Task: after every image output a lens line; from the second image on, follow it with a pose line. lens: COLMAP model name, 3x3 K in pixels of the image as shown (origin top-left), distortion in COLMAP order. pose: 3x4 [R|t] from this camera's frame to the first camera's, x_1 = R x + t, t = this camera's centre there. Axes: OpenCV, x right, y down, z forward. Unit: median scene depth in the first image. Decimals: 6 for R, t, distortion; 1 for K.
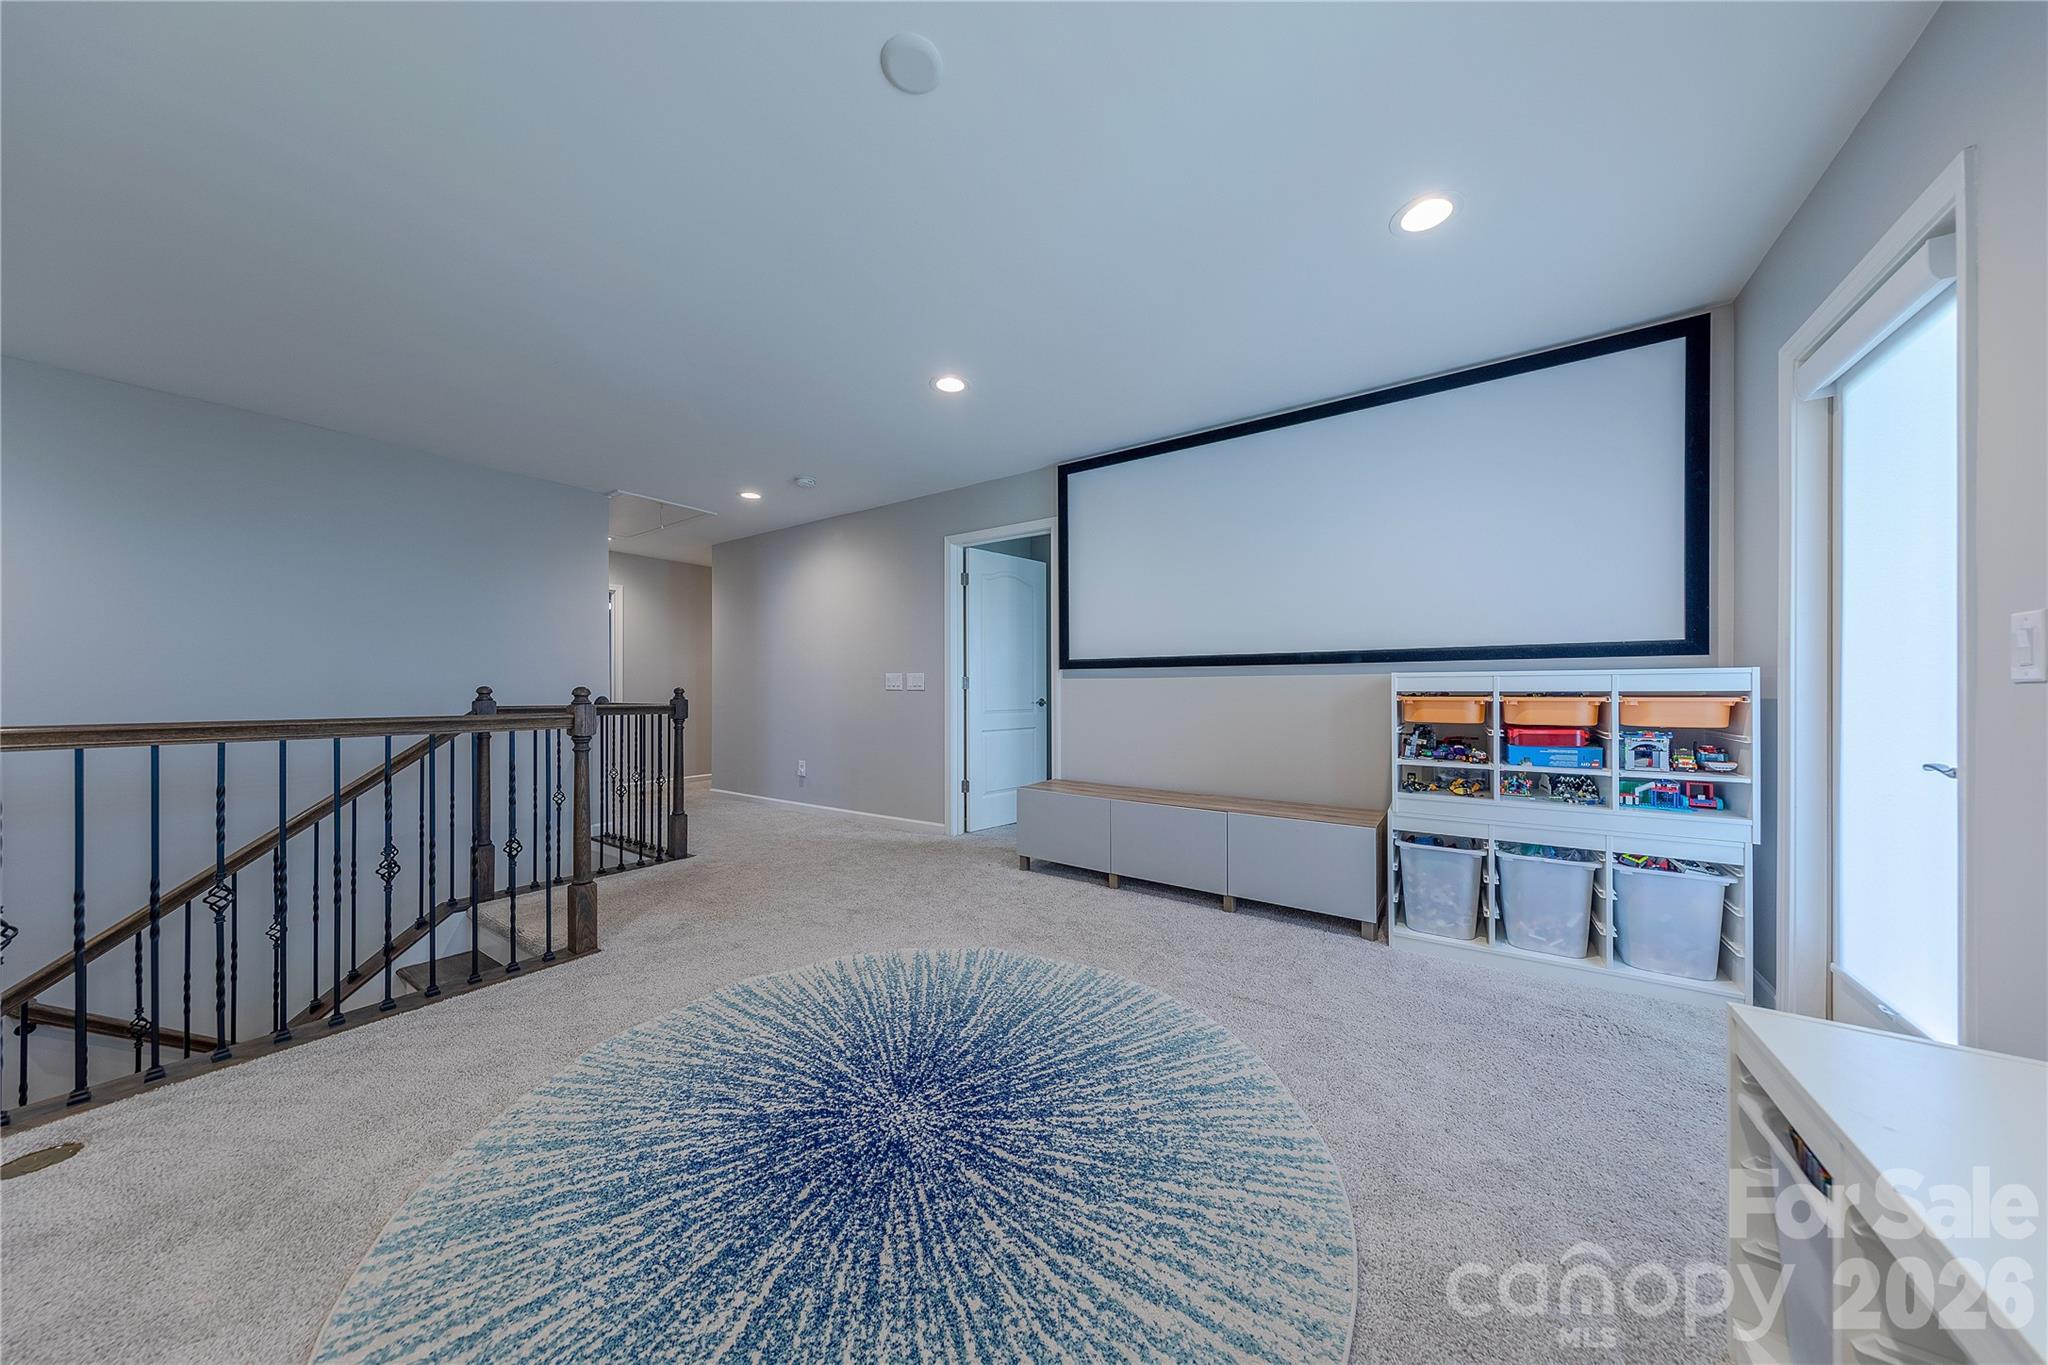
lens RADIAL K [[650.2, 0, 1019.0], [0, 650.2, 687.3], [0, 0, 1]] dist [0.007937, -0.000498]
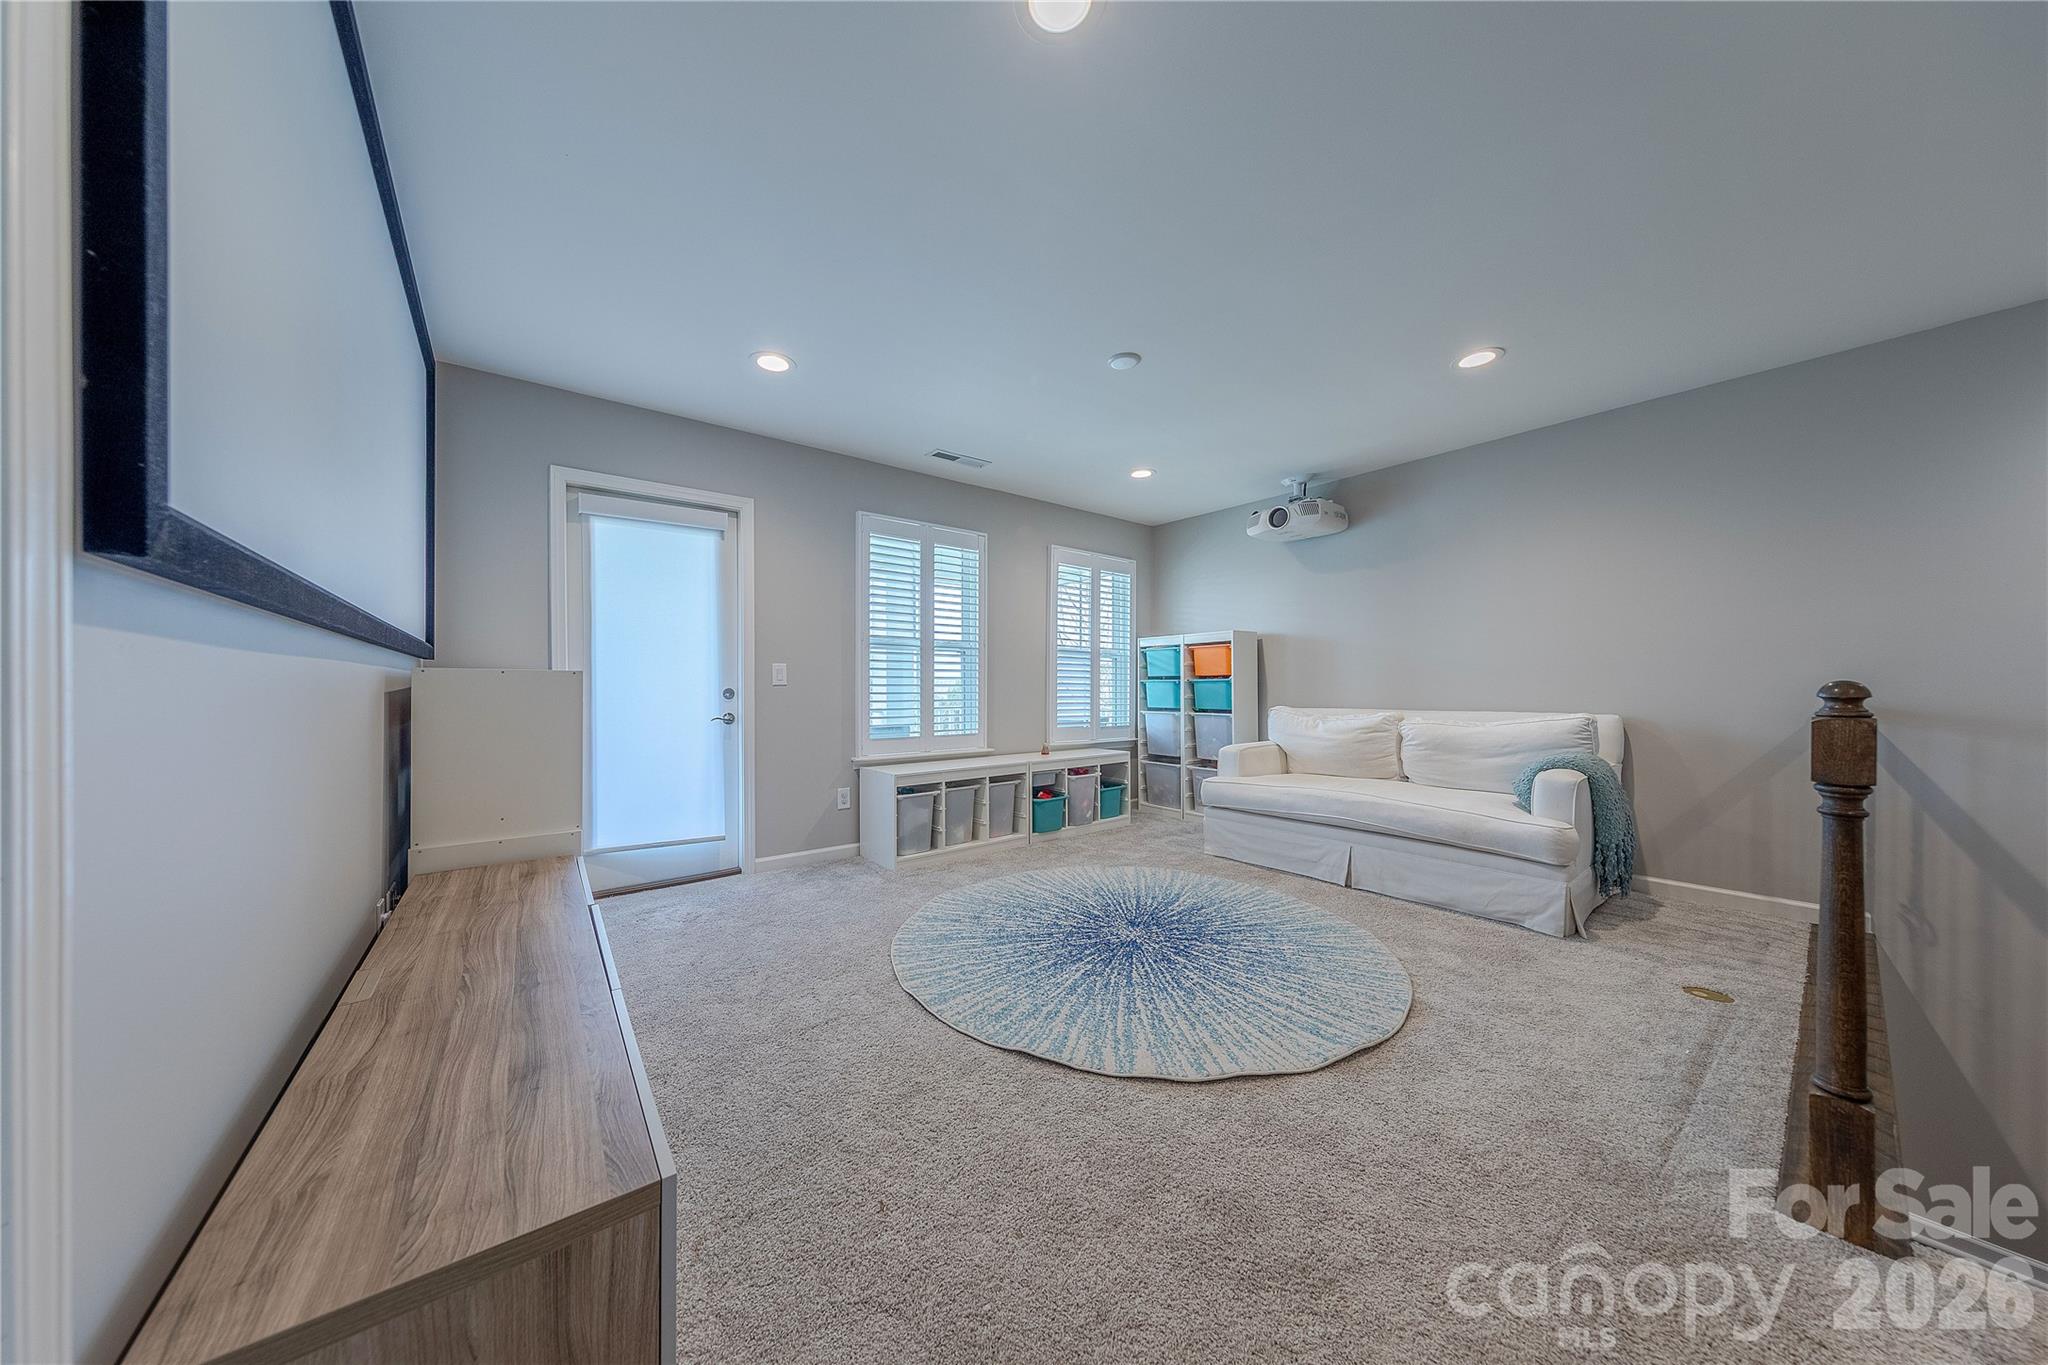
lens RADIAL K [[650.2, 0, 1030.9], [0, 650.2, 687.7], [0, 0, 1]] dist [0.007937, -0.000498]
pose [[-0.961959, 0.001606, 0.273189, -0.356227], [0.000717, 0.999994, -0.003355, 0.012342], [-0.273192, -0.003031, -0.961955, 2.486709]]
